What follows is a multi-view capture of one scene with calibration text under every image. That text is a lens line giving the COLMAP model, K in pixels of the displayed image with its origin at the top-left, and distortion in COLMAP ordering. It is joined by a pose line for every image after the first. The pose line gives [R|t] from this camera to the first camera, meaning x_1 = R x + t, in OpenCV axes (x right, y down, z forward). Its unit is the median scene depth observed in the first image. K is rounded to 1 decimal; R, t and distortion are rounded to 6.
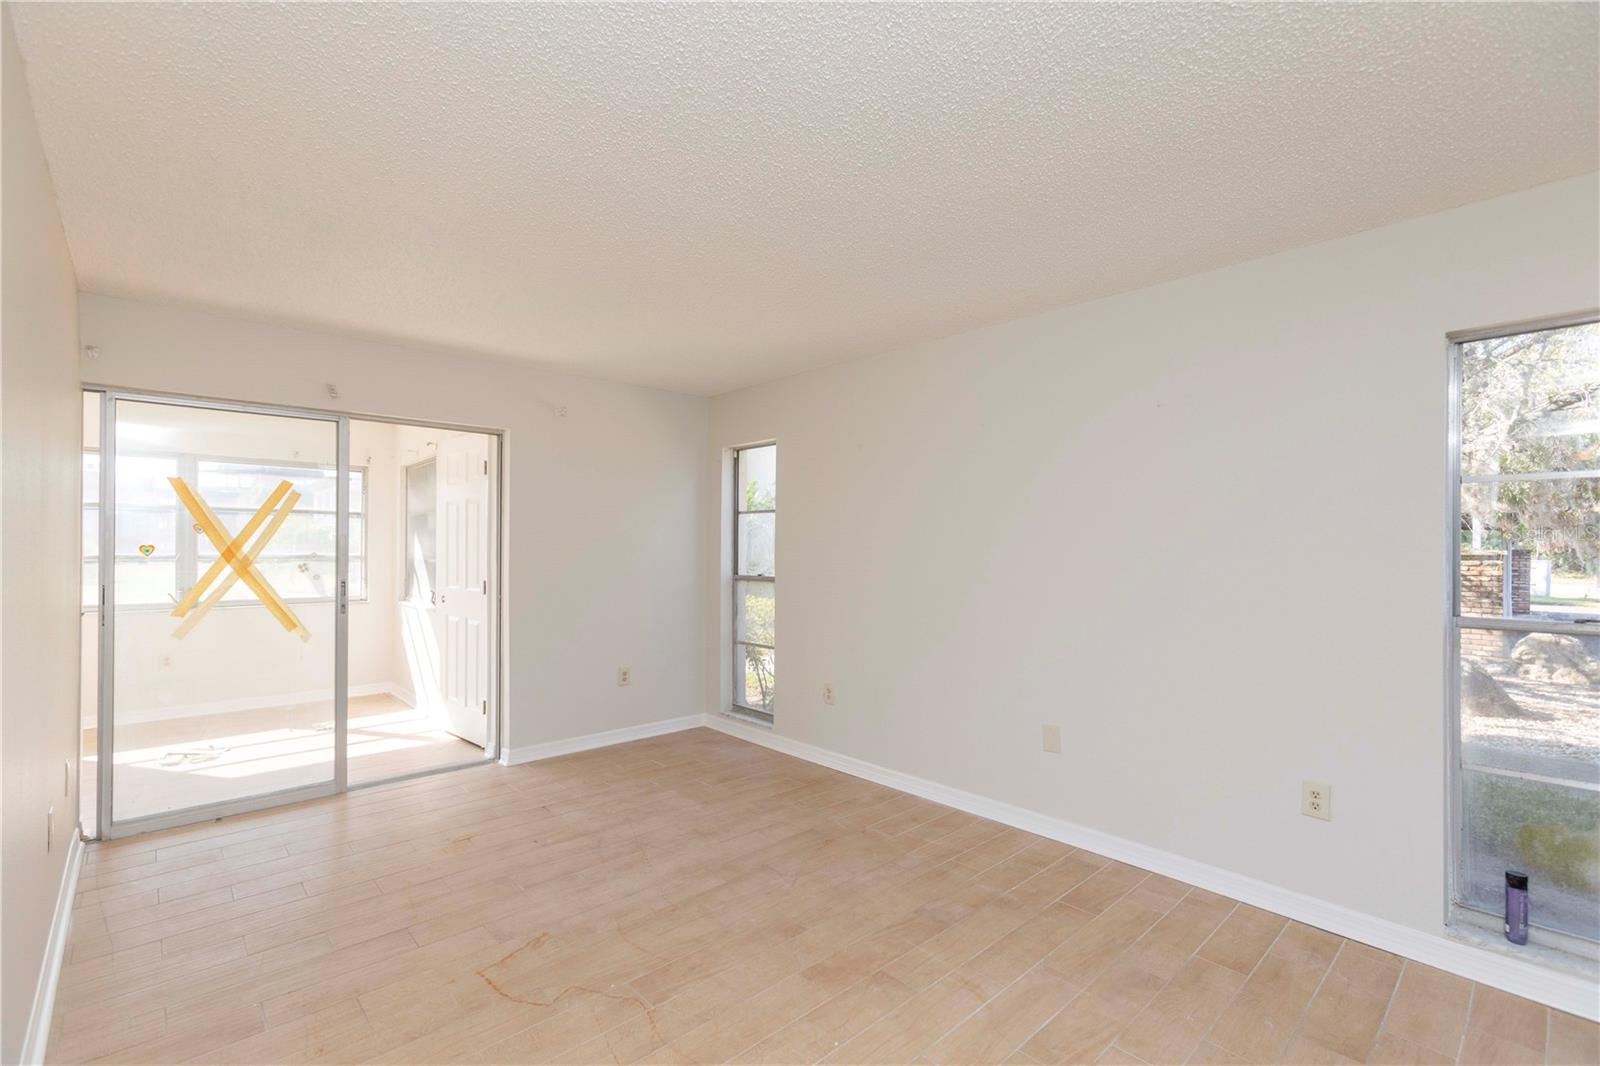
lens RADIAL K [[707.7, 0, 799.9], [0, 707.7, 538.3], [0, 0, 1]] dist [-0.002171, 0.000205]
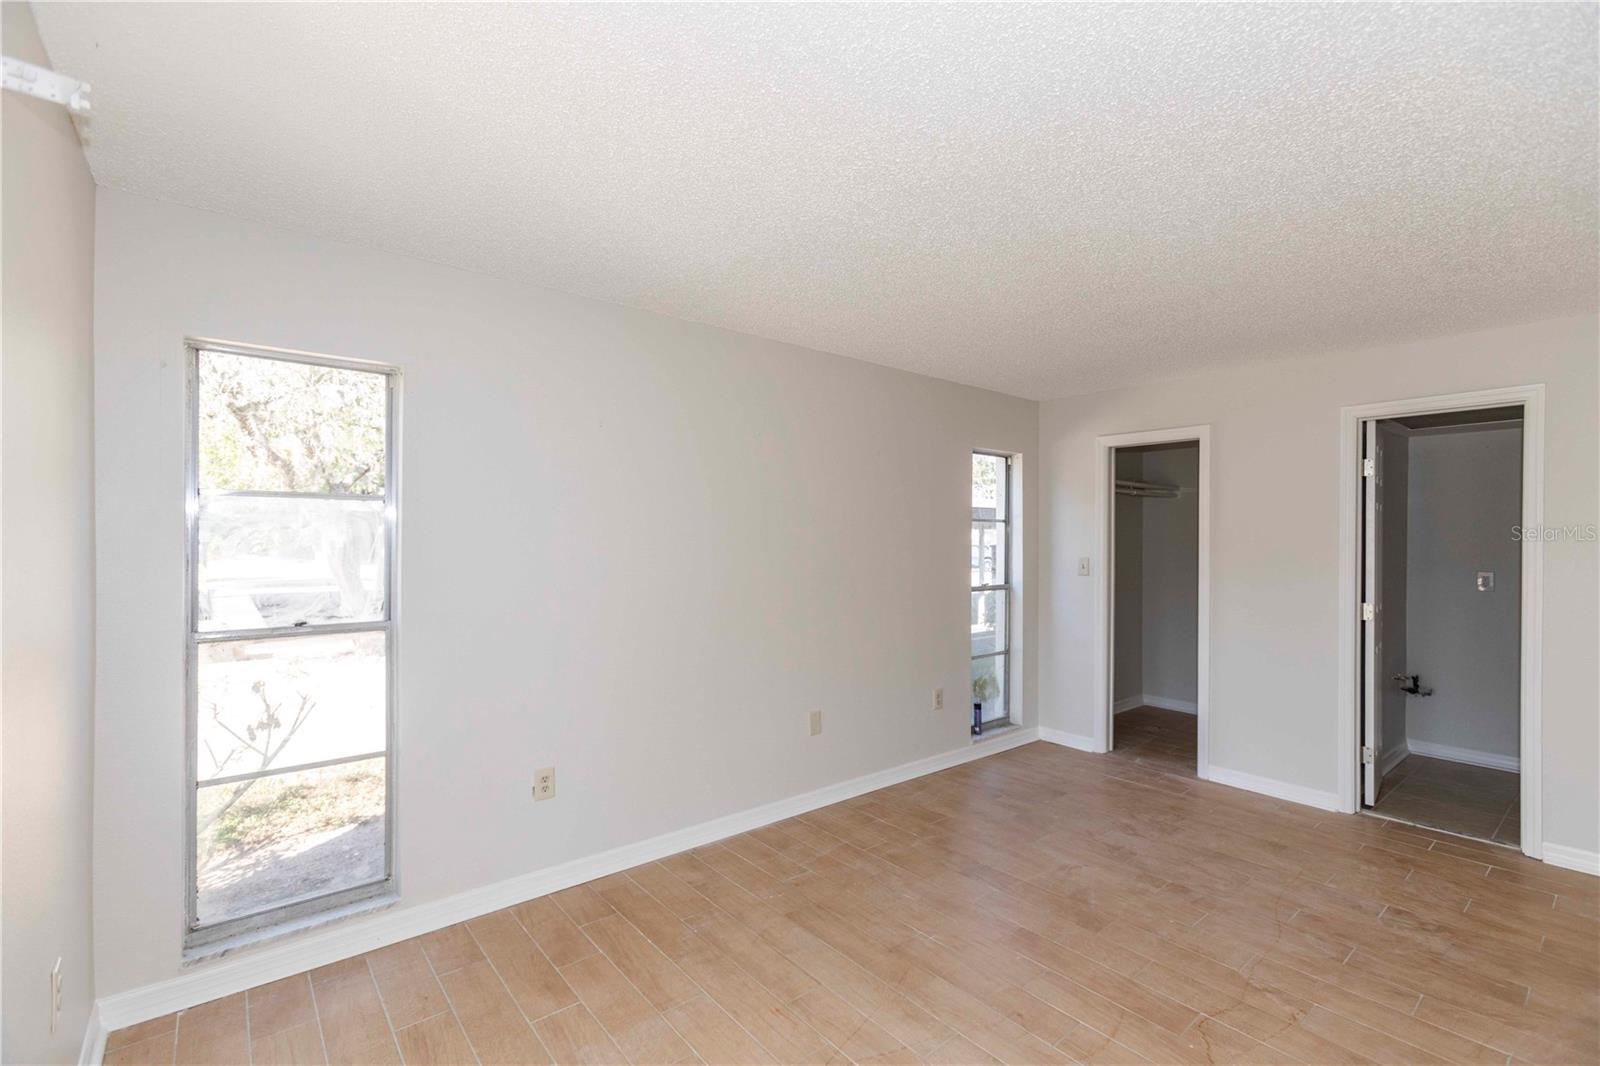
lens RADIAL K [[707.7, 0, 800.2], [0, 707.7, 539.4], [0, 0, 1]] dist [-0.002171, 0.000205]
pose [[0.057255, 0.002962, 0.998355, -0.861872], [-0.009172, 0.999955, -0.002441, -0.011296], [-0.998317, -0.009017, 0.057280, 1.041475]]
